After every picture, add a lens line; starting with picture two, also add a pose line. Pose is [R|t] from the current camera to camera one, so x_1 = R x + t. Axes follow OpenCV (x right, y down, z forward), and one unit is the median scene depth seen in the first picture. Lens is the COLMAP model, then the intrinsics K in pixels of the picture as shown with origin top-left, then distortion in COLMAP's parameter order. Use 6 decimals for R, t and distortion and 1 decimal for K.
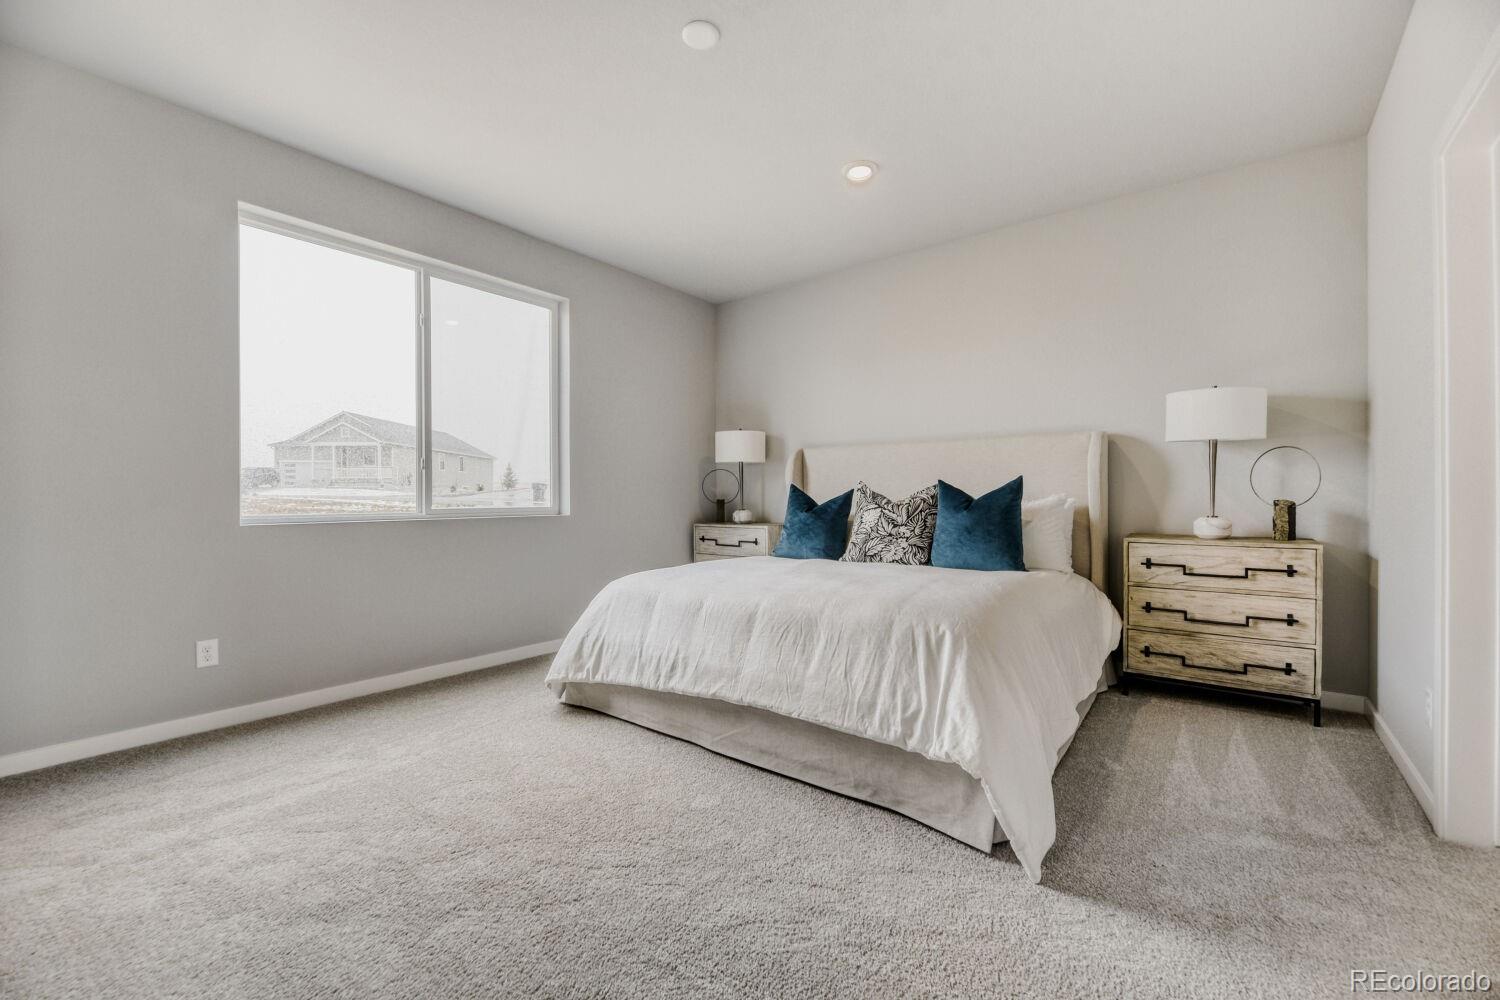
lens RADIAL K [[613.2, 0, 754.1], [0, 613.2, 498.9], [0, 0, 1]] dist [-0.005644, -0.001481]
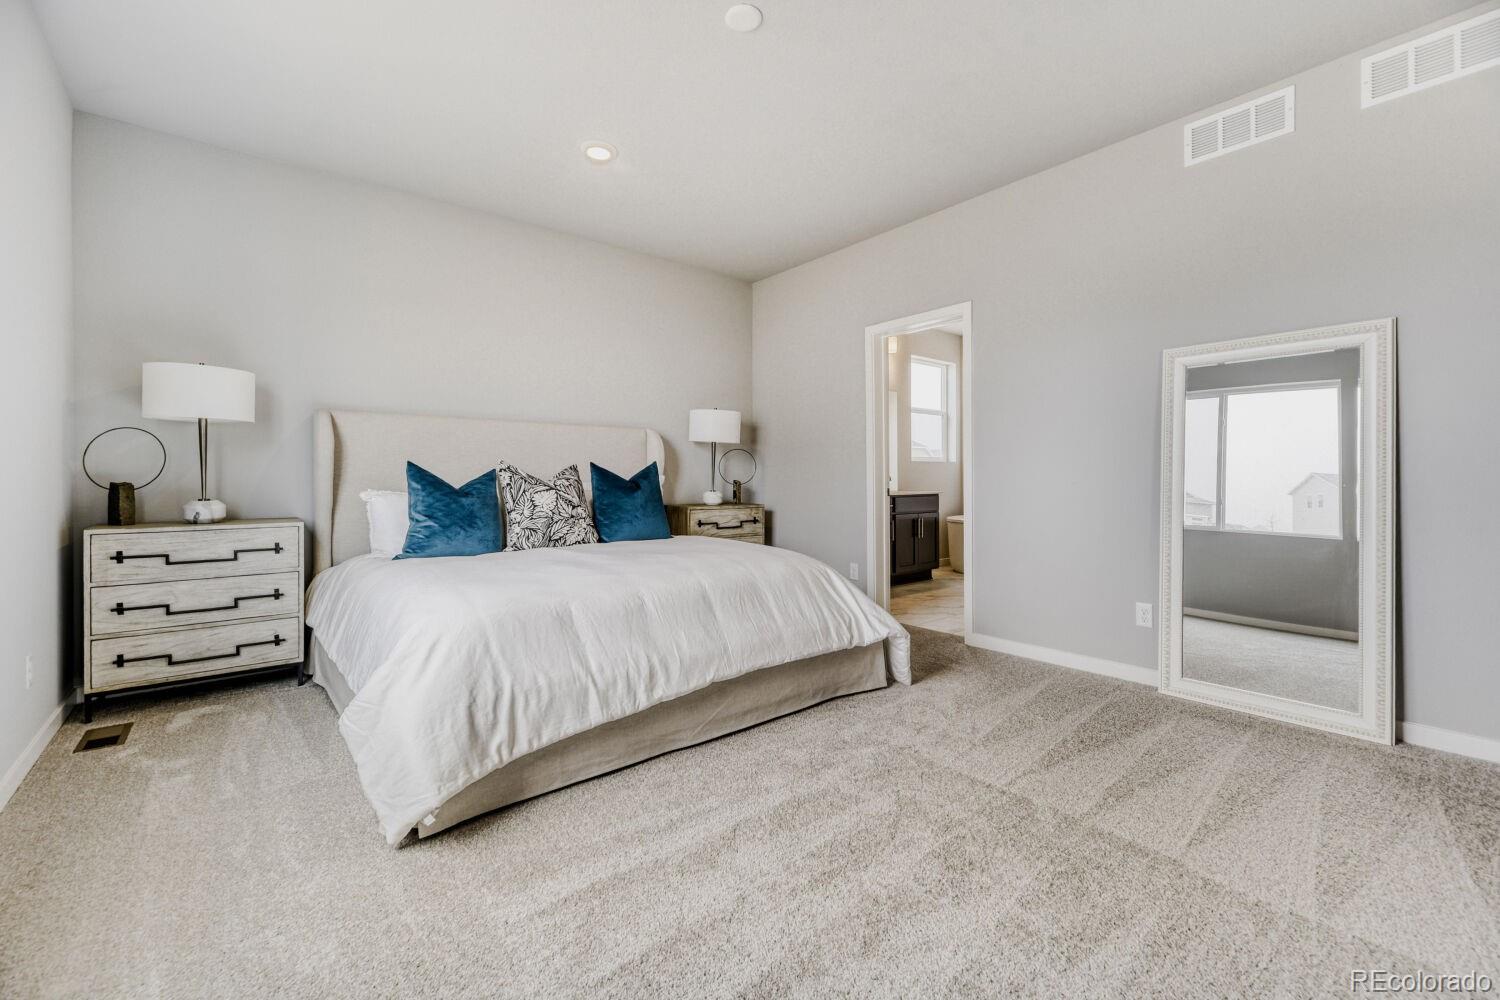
lens RADIAL K [[613.2, 0, 765.0], [0, 613.2, 477.9], [0, 0, 1]] dist [-0.005644, -0.001481]
pose [[0.207397, 0.002884, 0.978253, -0.742685], [0.003947, 0.999985, -0.003785, 0.001345], [-0.978249, 0.004647, 0.207382, 0.530306]]
